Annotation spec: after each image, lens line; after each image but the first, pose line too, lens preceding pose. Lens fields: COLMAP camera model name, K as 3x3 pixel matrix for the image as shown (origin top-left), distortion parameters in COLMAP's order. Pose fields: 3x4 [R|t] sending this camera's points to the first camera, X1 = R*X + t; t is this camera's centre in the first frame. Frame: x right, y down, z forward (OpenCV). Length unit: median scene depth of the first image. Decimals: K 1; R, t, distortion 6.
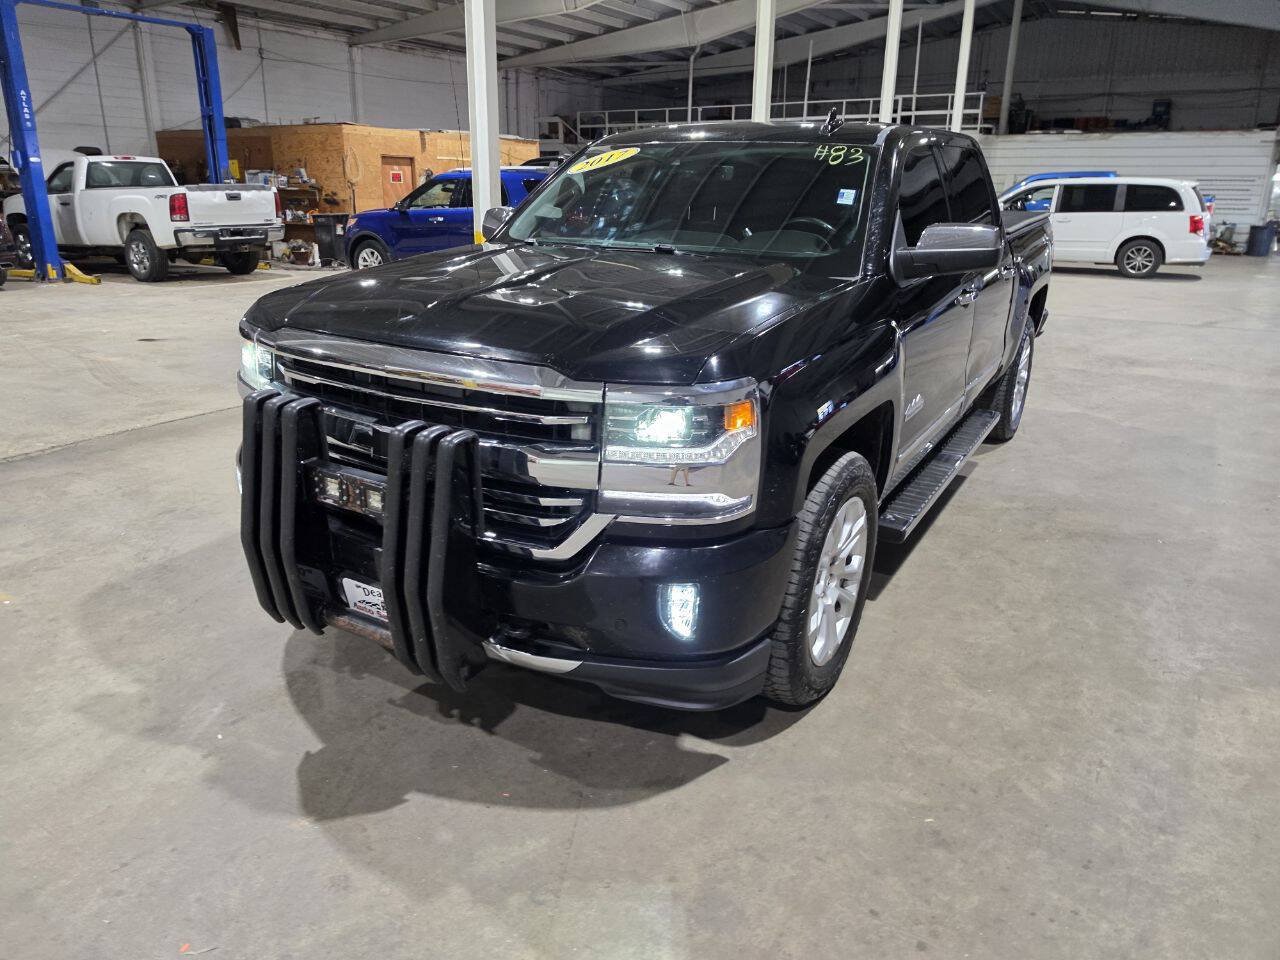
lens RADIAL K [[880.3, 0, 639.8], [0, 880.3, 462.7], [0, 0, 1]] dist [0.057215, -0.083405]
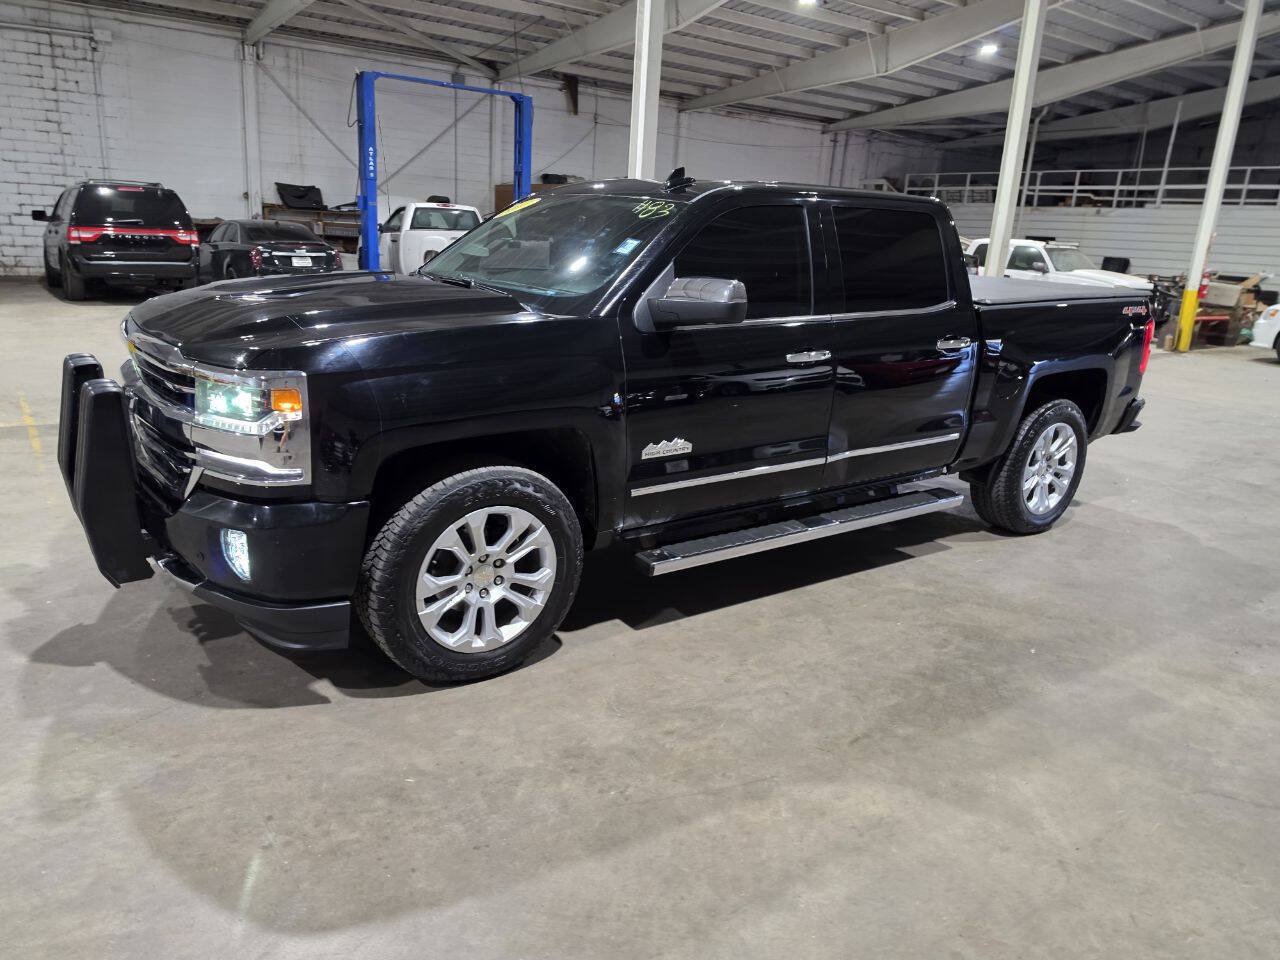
lens RADIAL K [[897.7, 0, 640.0], [0, 897.7, 480.0], [0, 0, 1]] dist [0.037139, -0.045214]
pose [[0.920665, 0.142274, -0.363503, 0.160166], [-0.160093, 0.986915, -0.019201, 0.000082], [0.356015, 0.075872, 0.931395, 0.000903]]
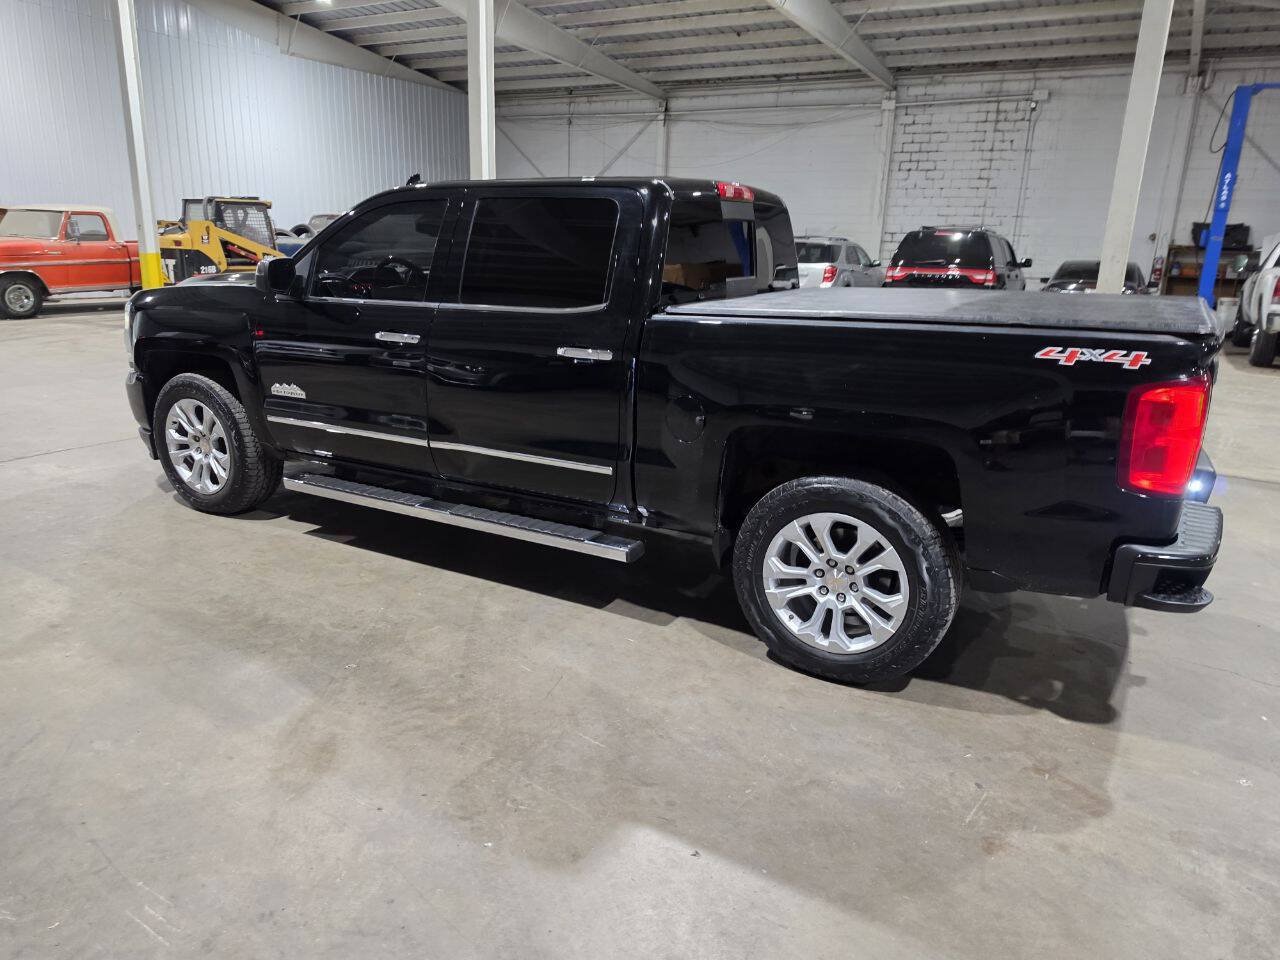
lens RADIAL K [[911.9, 0, 642.3], [0, 911.9, 488.8], [0, 0, 1]] dist [0.065658, -0.092641]
pose [[0.019557, 0.258238, -0.965883, 0.412669], [-0.330655, 0.913378, 0.237505, -0.105141], [0.943549, 0.314729, 0.103251, 0.337699]]
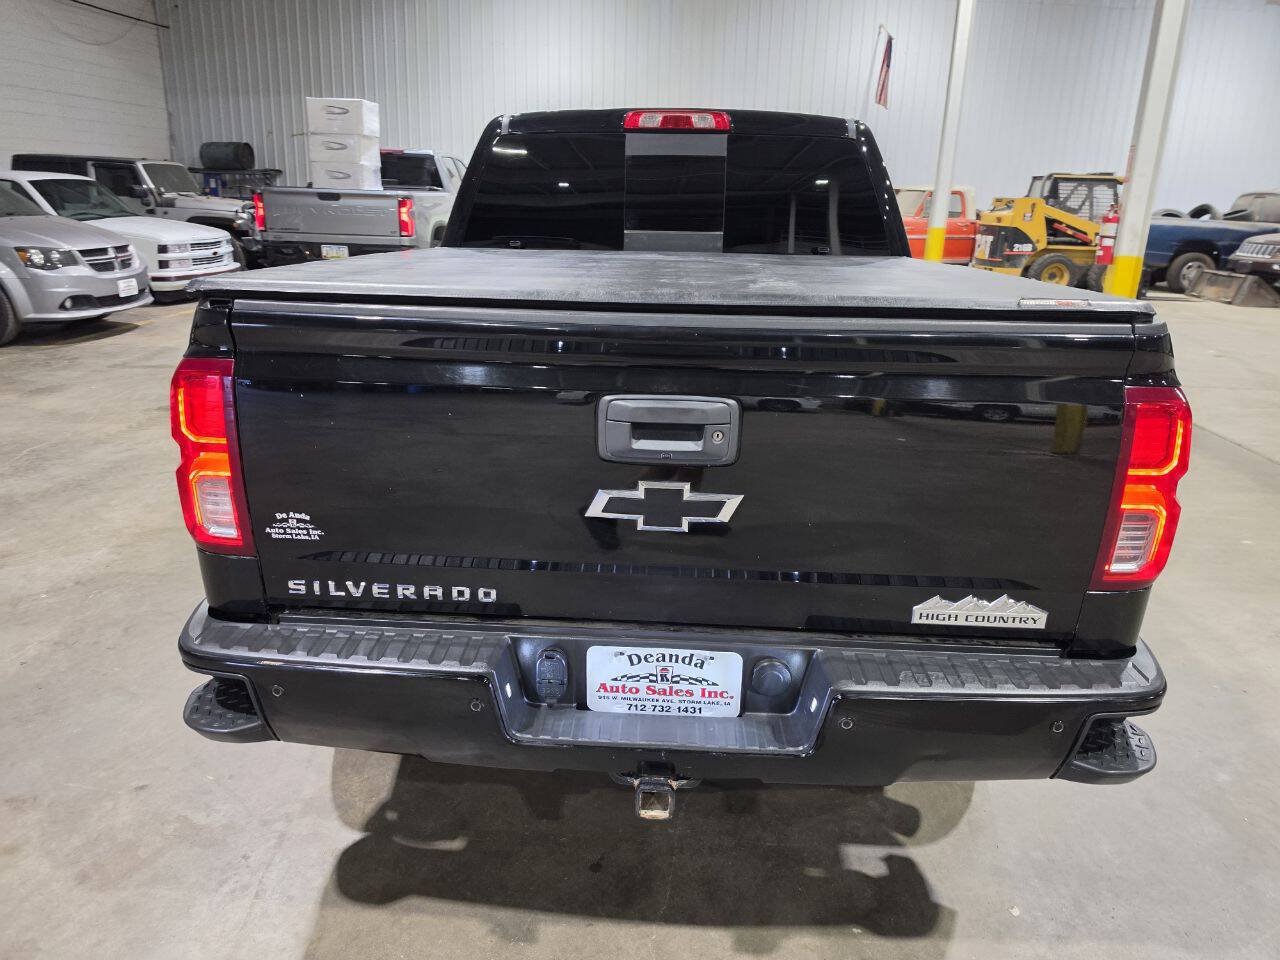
lens RADIAL K [[901.2, 0, 637.0], [0, 901.2, 480.4], [0, 0, 1]] dist [0.081684, -0.087482]
pose [[-0.882059, 0.108231, -0.458538, 0.218709], [-0.179876, 0.822170, 0.540076, -0.184057], [0.435449, 0.558859, -0.705734, 0.588192]]
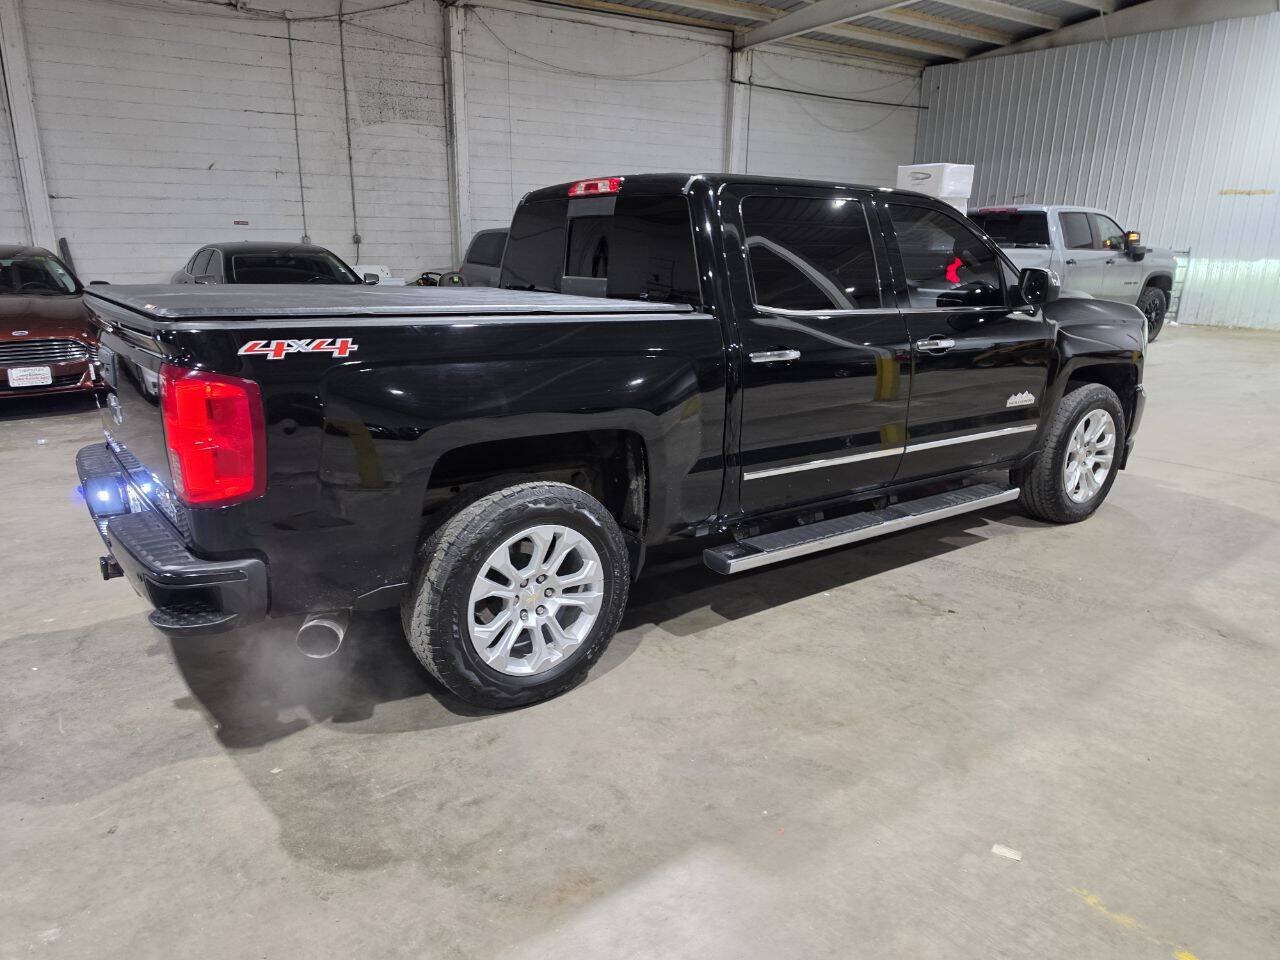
lens RADIAL K [[937.2, 0, 646.6], [0, 937.2, 504.4], [0, 0, 1]] dist [0.072712, -0.102911]
pose [[-0.915329, -0.129051, 0.381470, -0.056078], [0.104924, 0.838122, 0.535297, -0.209442], [-0.388799, 0.529997, -0.753617, 0.646163]]
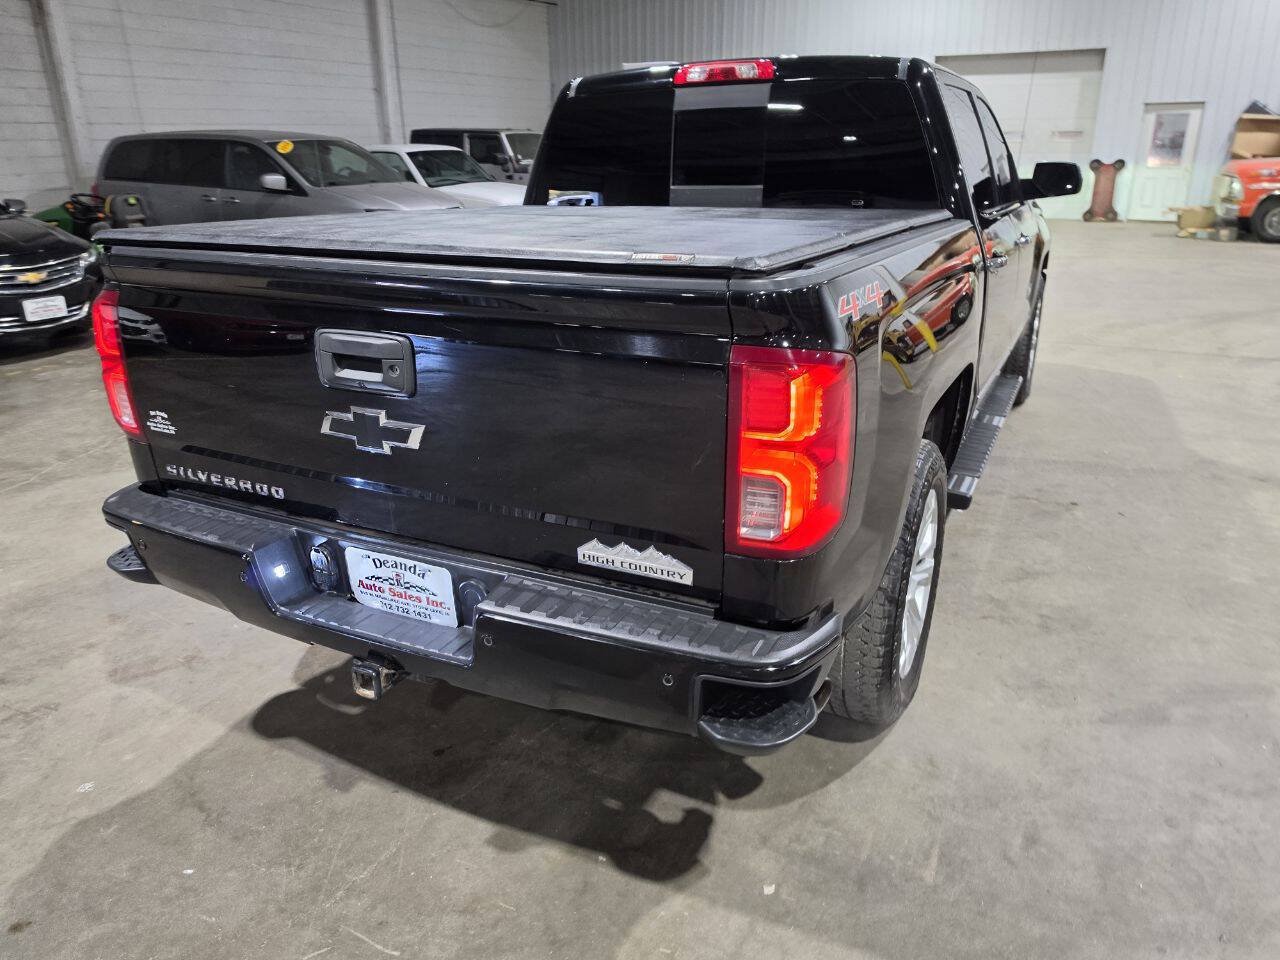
lens RADIAL K [[927.1, 0, 637.5], [0, 927.1, 482.9], [0, 0, 1]] dist [0.074628, -0.097713]
pose [[-0.997596, 0.019981, -0.066355, 0.128834], [-0.024985, 0.789425, 0.613339, -0.199414], [0.064638, 0.613522, -0.787028, 0.627514]]
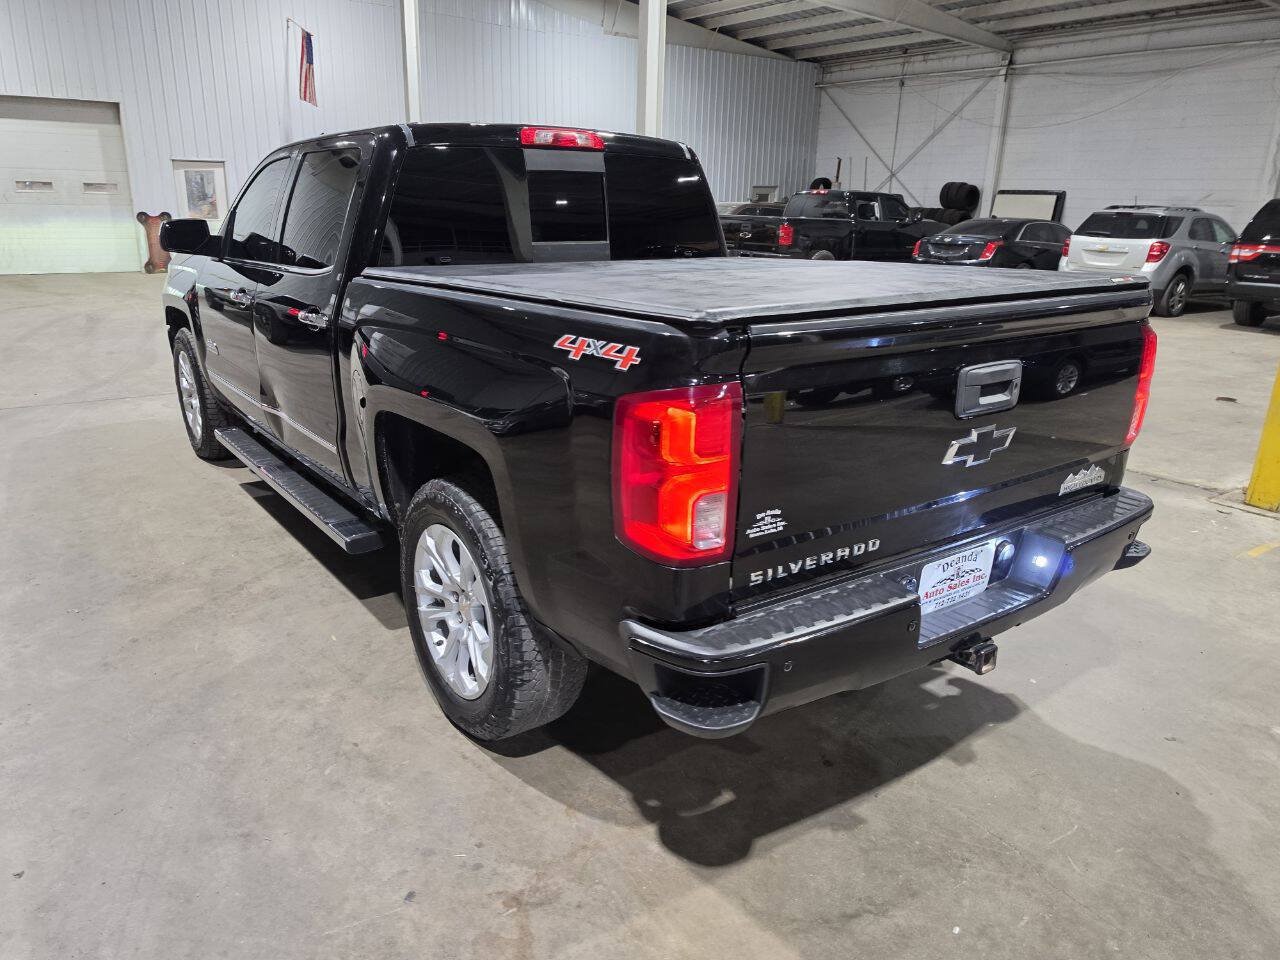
lens RADIAL K [[920.9, 0, 639.1], [0, 920.9, 498.8], [0, 0, 1]] dist [0.005214, -0.005104]
pose [[-0.395799, 0.266422, -0.878842, 0.337729], [-0.303693, 0.865175, 0.399051, -0.156662], [0.866668, 0.424843, -0.261525, 0.500275]]
